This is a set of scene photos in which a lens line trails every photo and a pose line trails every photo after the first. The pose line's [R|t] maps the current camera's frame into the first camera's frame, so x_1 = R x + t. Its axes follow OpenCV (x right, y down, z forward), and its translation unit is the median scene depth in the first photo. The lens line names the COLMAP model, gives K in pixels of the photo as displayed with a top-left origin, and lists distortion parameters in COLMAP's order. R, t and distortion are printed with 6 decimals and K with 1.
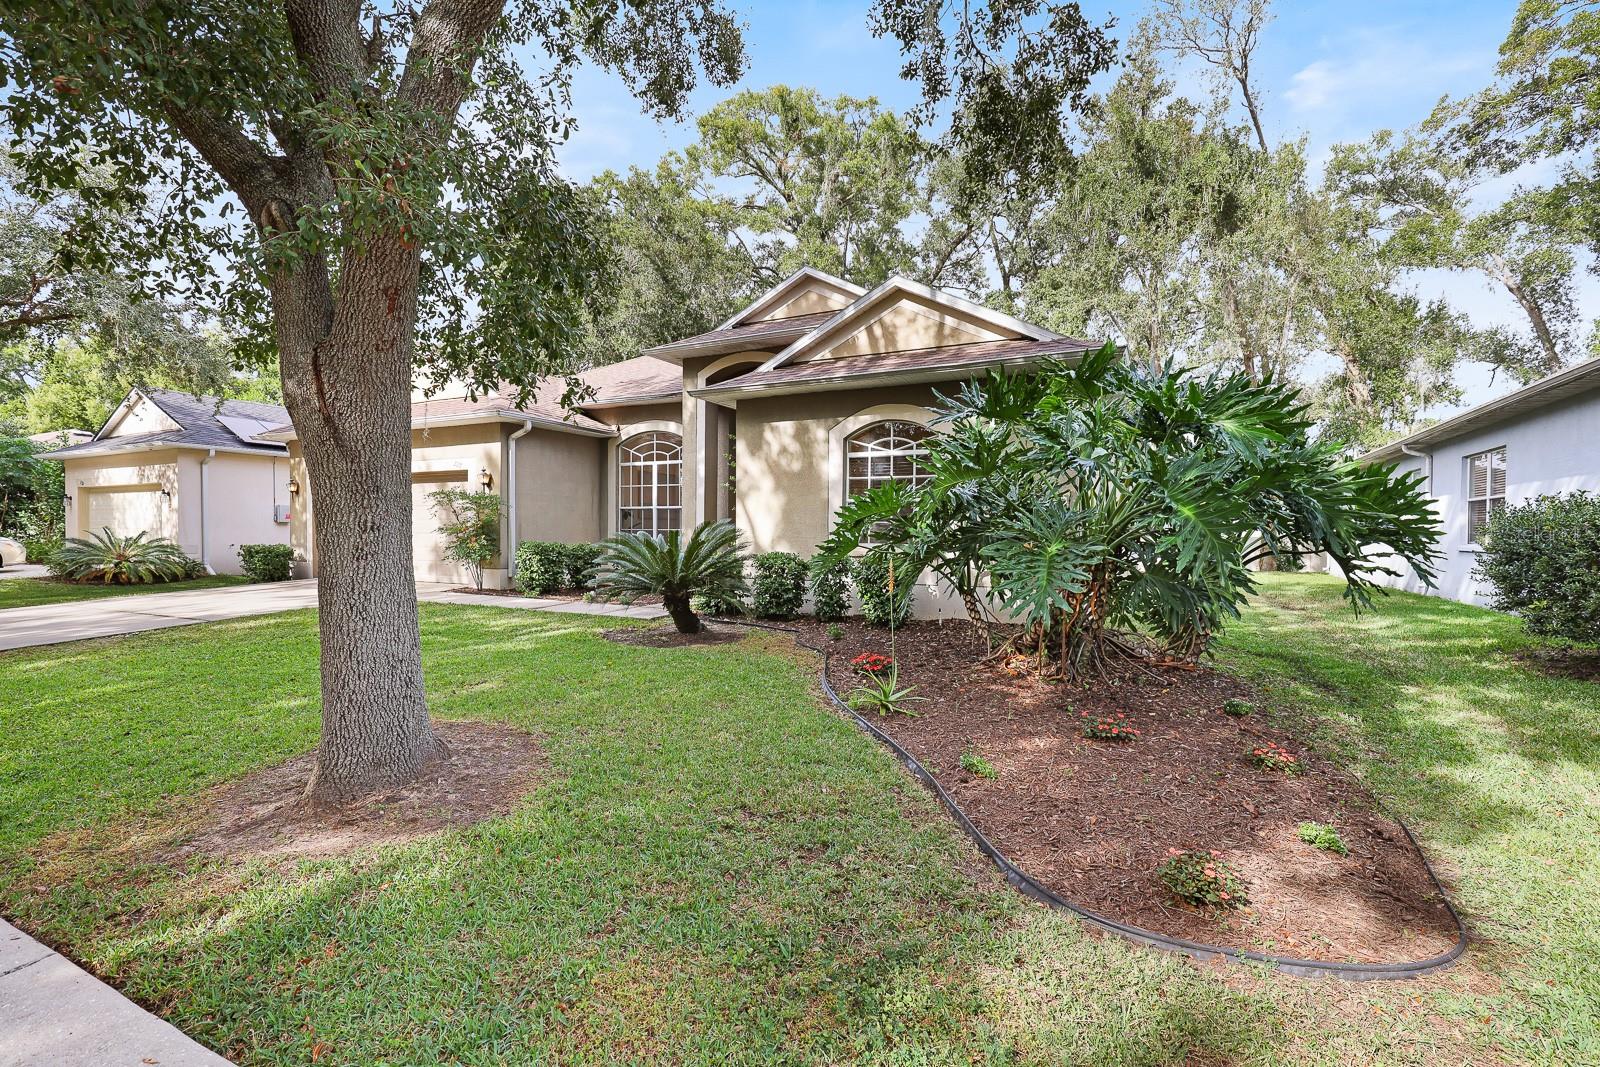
lens RADIAL K [[718.7, 0, 802.1], [0, 718.7, 546.3], [0, 0, 1]] dist [-0.003488, -0.000105]
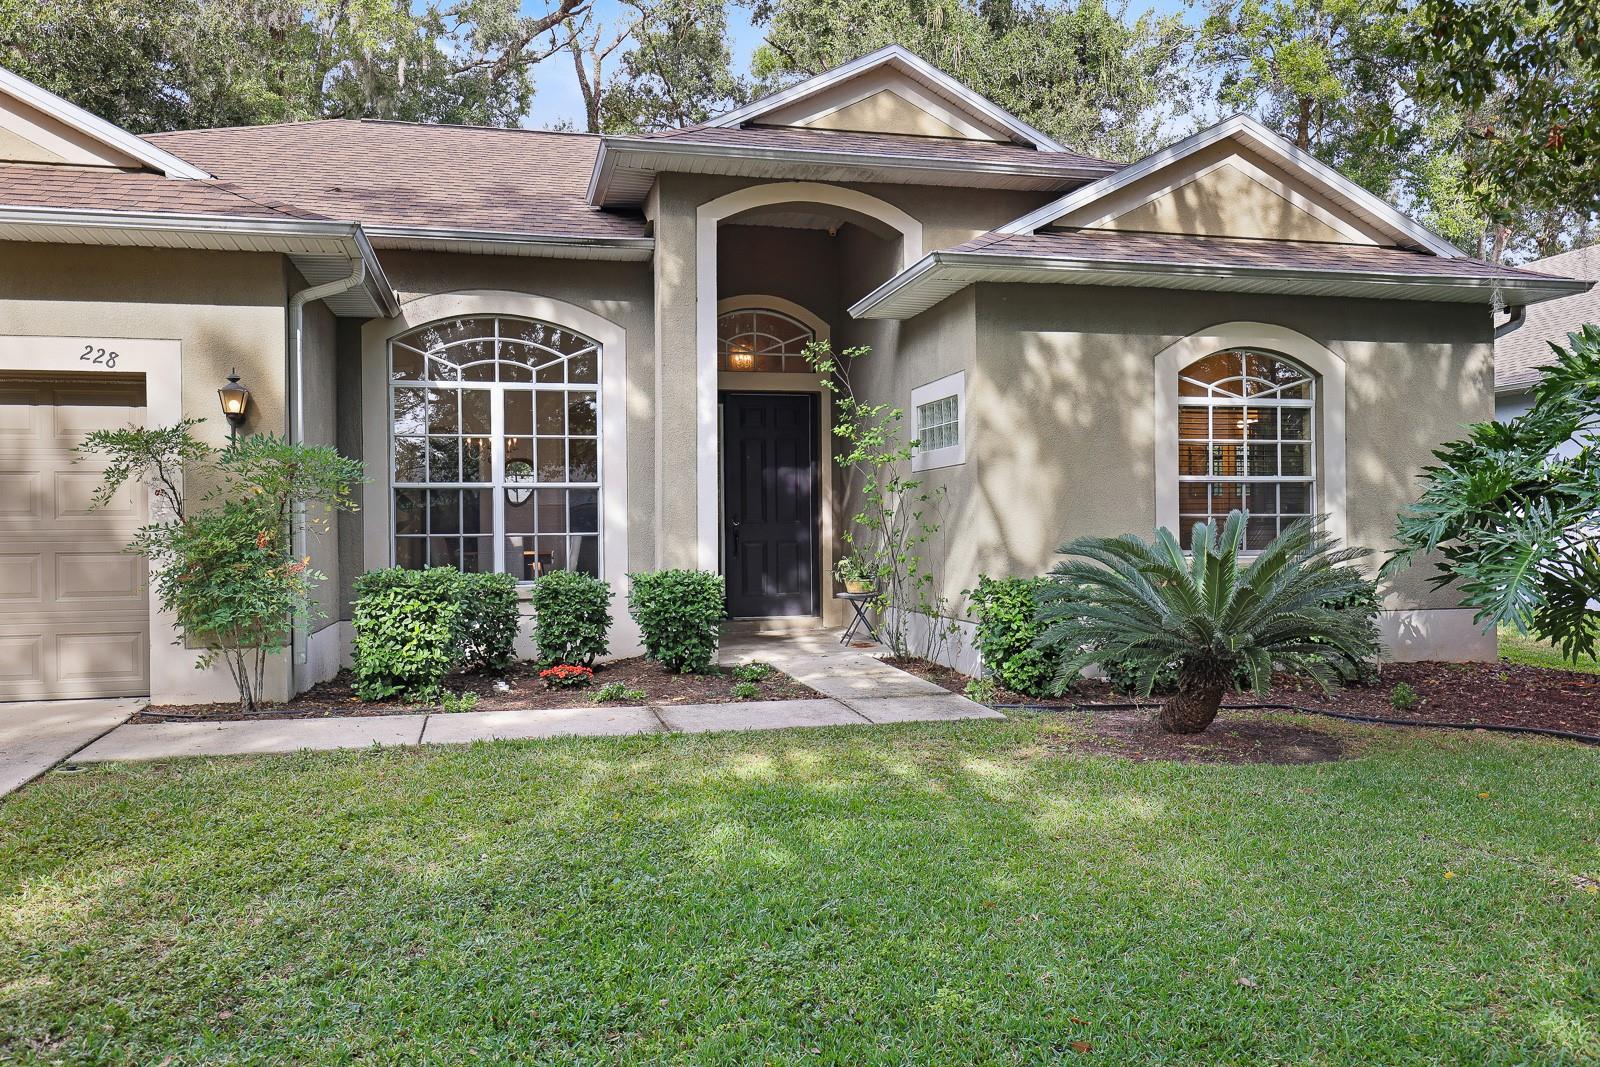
lens RADIAL K [[1226.1, 0, 800.2], [0, 1226.1, 525.1], [0, 0, 1]] dist [0.033451, 0.001675]
pose [[0.760391, -0.009657, 0.649393, -0.792730], [0.025886, 0.999546, -0.015446, -0.017289], [-0.648949, 0.028555, 0.760296, 0.420263]]
